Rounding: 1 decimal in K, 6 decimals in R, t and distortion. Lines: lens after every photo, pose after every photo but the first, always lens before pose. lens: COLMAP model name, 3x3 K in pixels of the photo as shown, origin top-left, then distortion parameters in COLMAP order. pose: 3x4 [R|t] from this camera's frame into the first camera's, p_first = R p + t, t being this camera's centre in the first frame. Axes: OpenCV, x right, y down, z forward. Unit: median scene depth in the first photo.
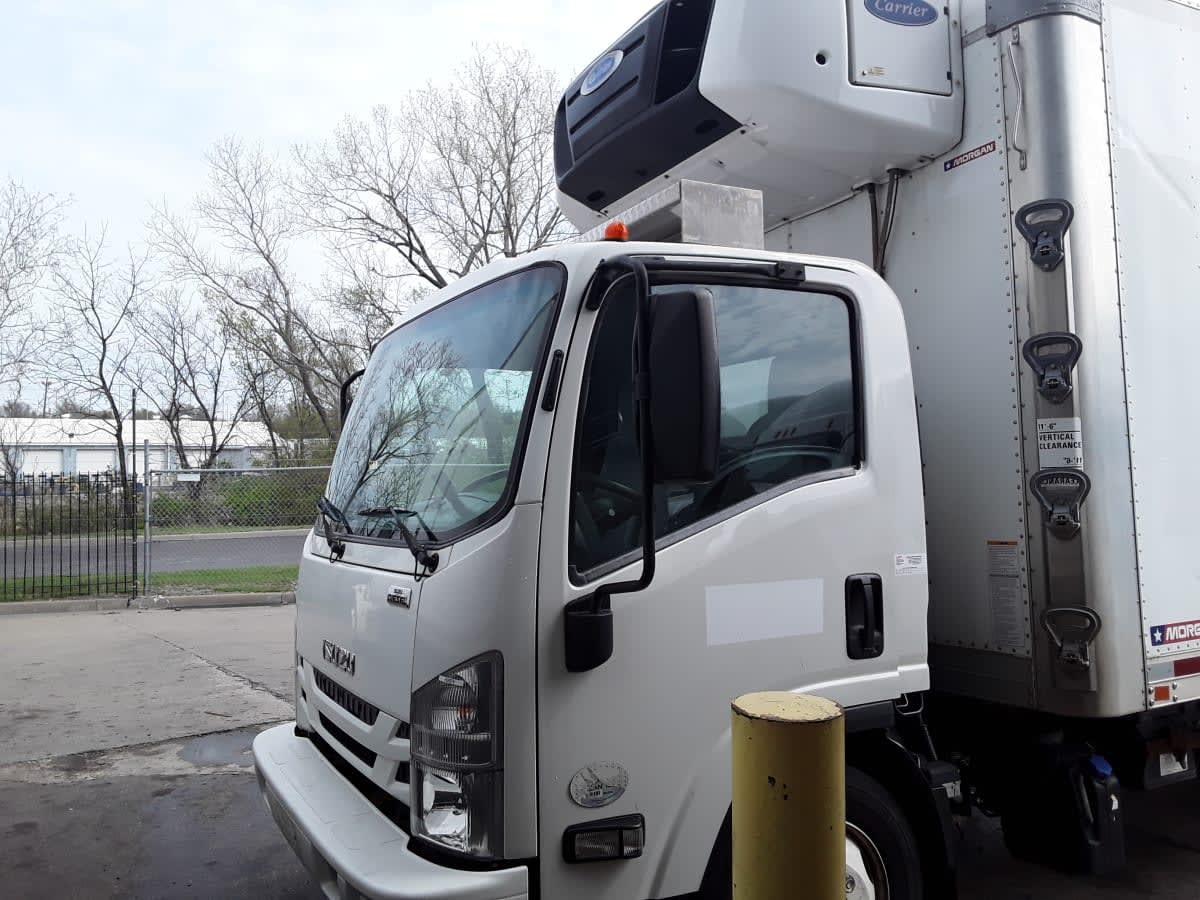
lens RADIAL K [[945.9, 0, 614.6], [0, 945.9, 401.7], [0, 0, 1]] dist [-0.009999, -0.003084]
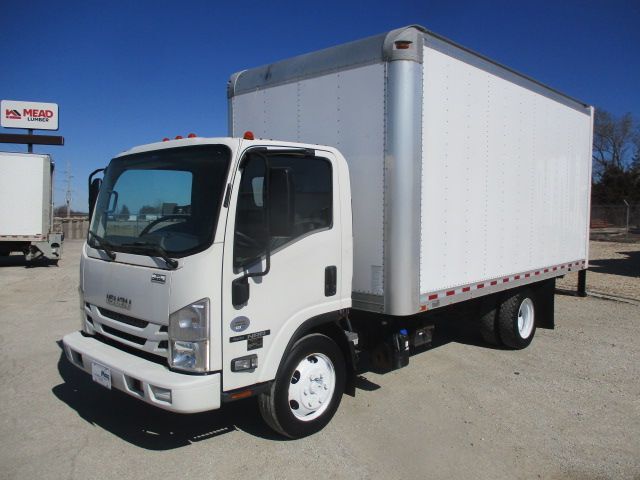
lens RADIAL K [[501.8, 0, 320.0], [0, 501.8, 240.0], [0, 0, 1]] dist [-0.009519, -0.002544]
pose [[0.953174, 0.003974, 0.302397, -0.205517], [-0.052654, 0.986823, 0.153000, -0.111216], [-0.297805, -0.161758, 0.940822, -0.337053]]
